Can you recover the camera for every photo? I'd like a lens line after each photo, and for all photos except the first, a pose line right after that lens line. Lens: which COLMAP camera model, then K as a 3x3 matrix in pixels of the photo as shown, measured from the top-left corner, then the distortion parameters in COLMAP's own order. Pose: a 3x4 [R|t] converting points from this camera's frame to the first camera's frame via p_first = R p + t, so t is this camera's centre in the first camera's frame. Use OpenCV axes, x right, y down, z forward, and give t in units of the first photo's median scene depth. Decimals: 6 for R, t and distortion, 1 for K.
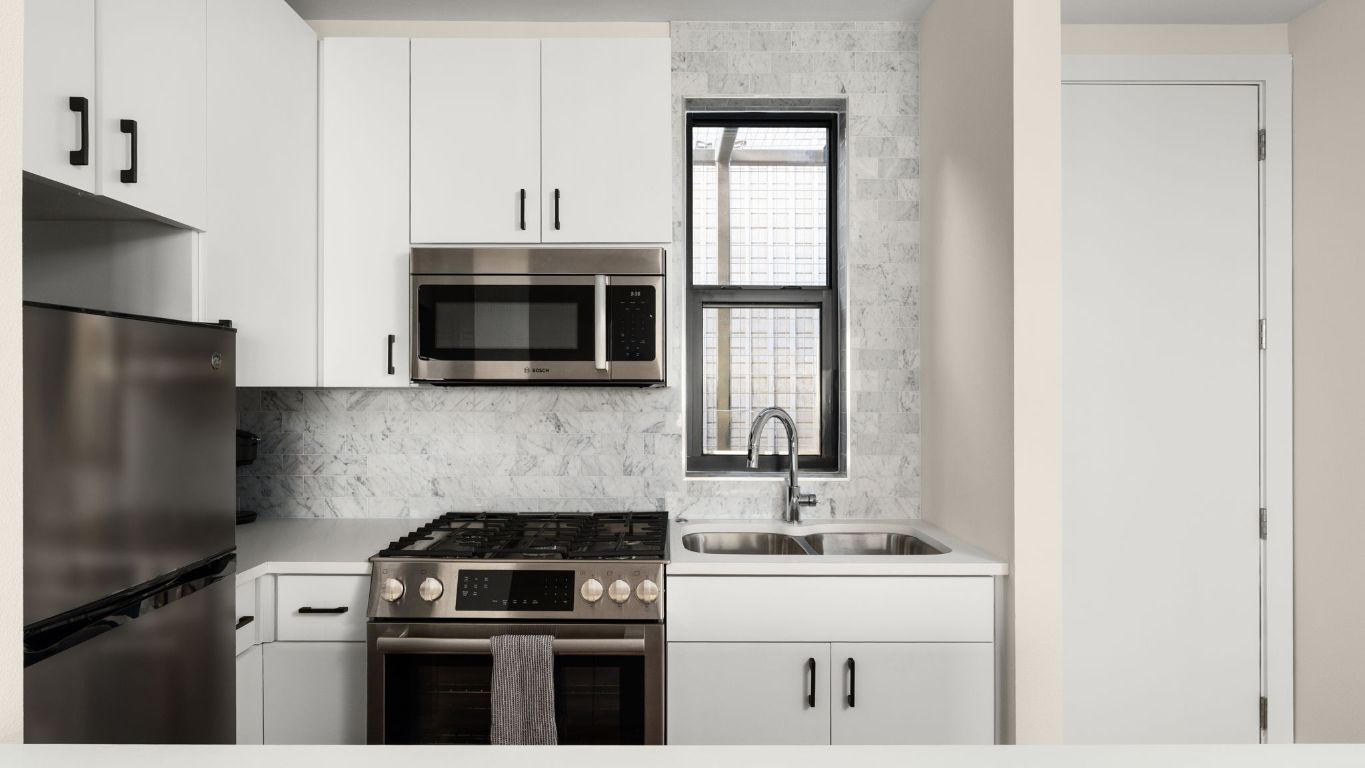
lens RADIAL K [[723.6, 0, 657.8], [0, 723.6, 383.6], [0, 0, 1]] dist [-0.005121, 0.000710]
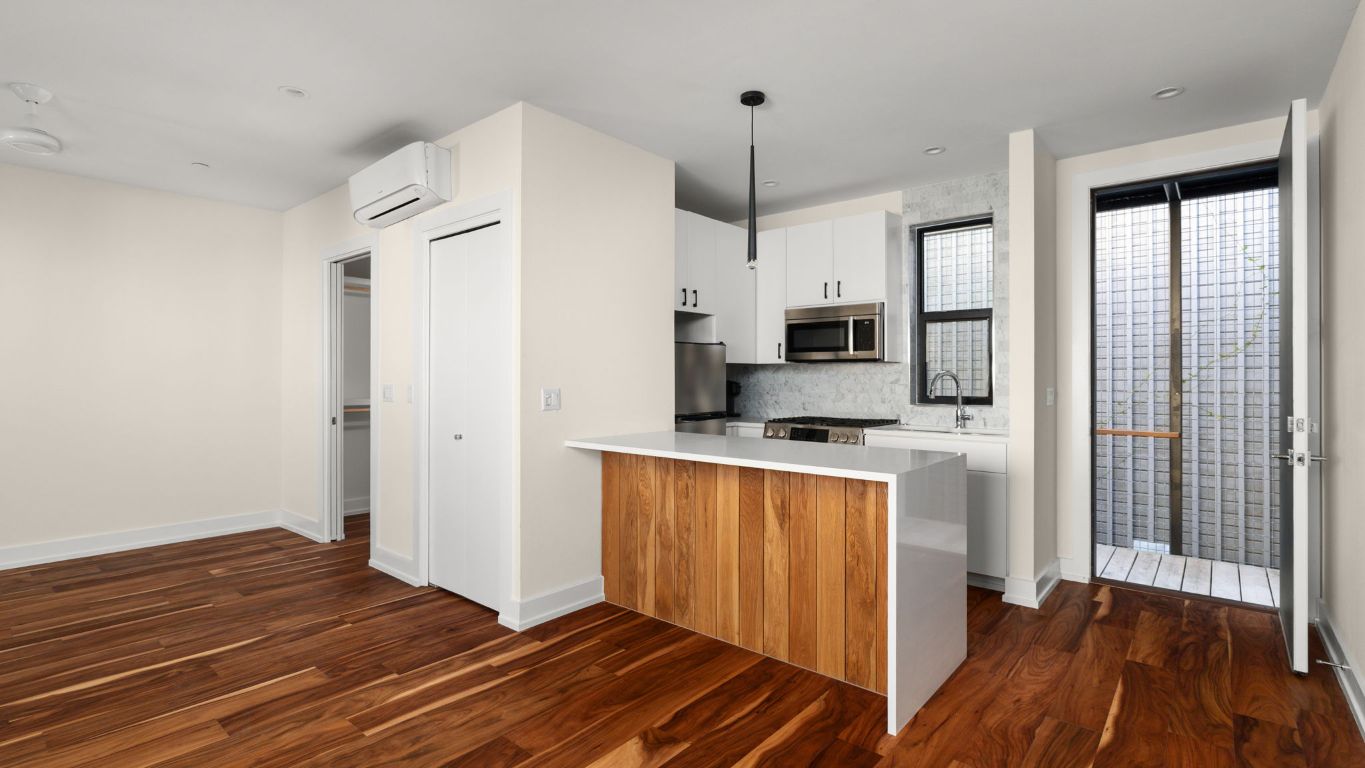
lens RADIAL K [[623.4, 0, 678.0], [0, 623.4, 376.2], [0, 0, 1]] dist [0.001706, 0.000883]
pose [[0.763790, -0.001983, -0.645462, 0.697260], [0.005297, 0.999981, 0.003195, 0.036207], [0.645443, -0.005860, 0.763786, -0.829033]]
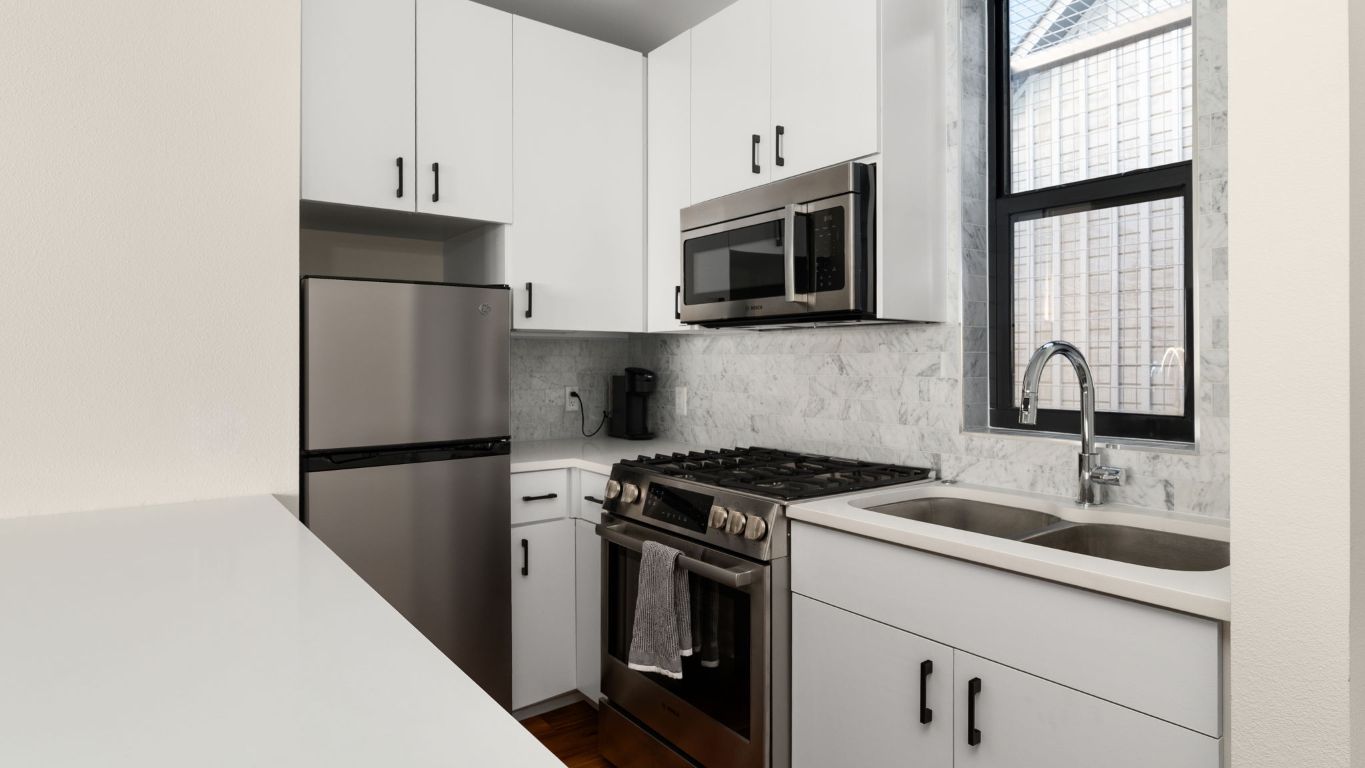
lens RADIAL K [[723.6, 0, 674.2], [0, 723.6, 354.2], [0, 0, 1]] dist [-0.005121, 0.000710]
pose [[0.600385, -0.010437, -0.799643, 0.497444], [0.006134, 0.999946, -0.008446, 0.046899], [0.799687, 0.000166, 0.600417, 0.247246]]
